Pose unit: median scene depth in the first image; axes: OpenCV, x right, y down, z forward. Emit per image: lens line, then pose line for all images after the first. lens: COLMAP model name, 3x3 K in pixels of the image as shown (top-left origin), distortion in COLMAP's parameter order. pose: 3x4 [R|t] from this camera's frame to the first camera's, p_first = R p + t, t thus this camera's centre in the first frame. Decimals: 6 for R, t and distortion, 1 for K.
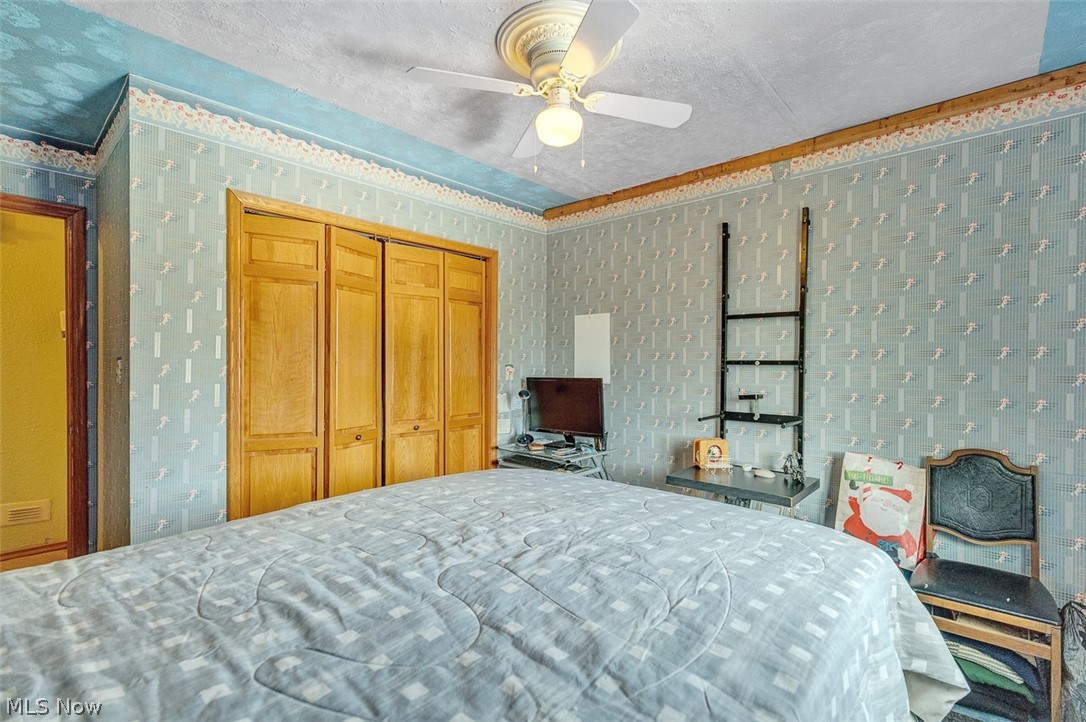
lens RADIAL K [[497.3, 0, 540.3], [0, 497.3, 365.5], [0, 0, 1]] dist [0.011287, -0.001439]
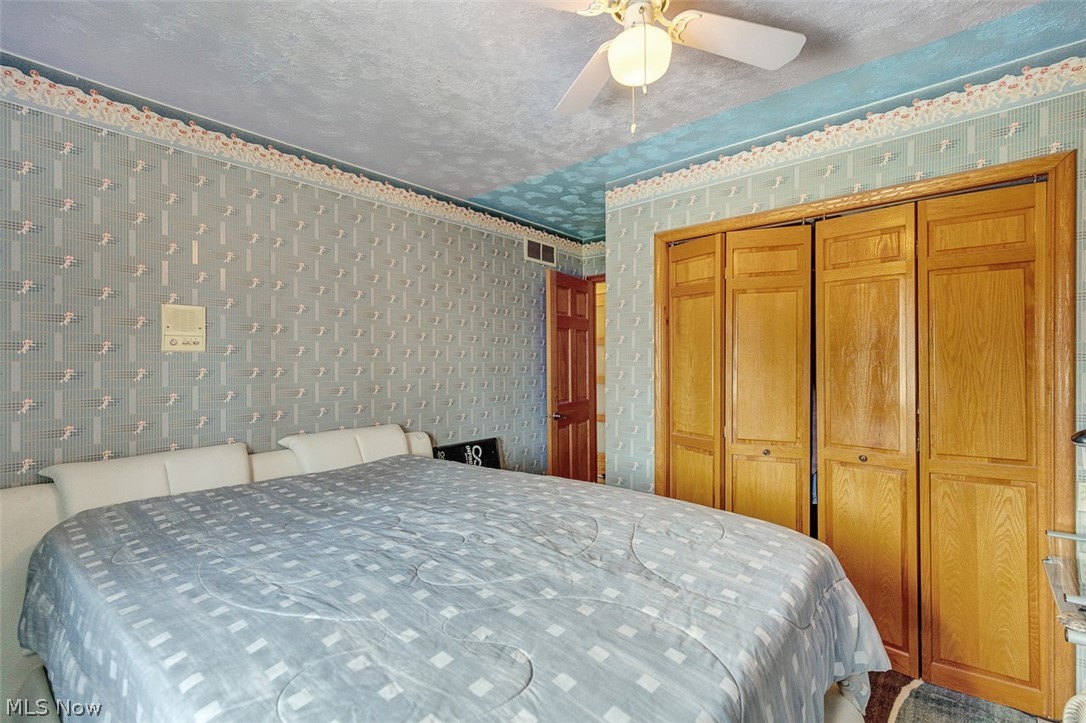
lens RADIAL K [[497.3, 0, 553.5], [0, 497.3, 363.9], [0, 0, 1]] dist [0.011287, -0.001439]
pose [[0.038040, -0.004536, -0.999266, 0.779210], [0.000183, 0.999990, -0.004533, -0.018187], [0.999276, -0.000010, 0.038040, 0.852182]]
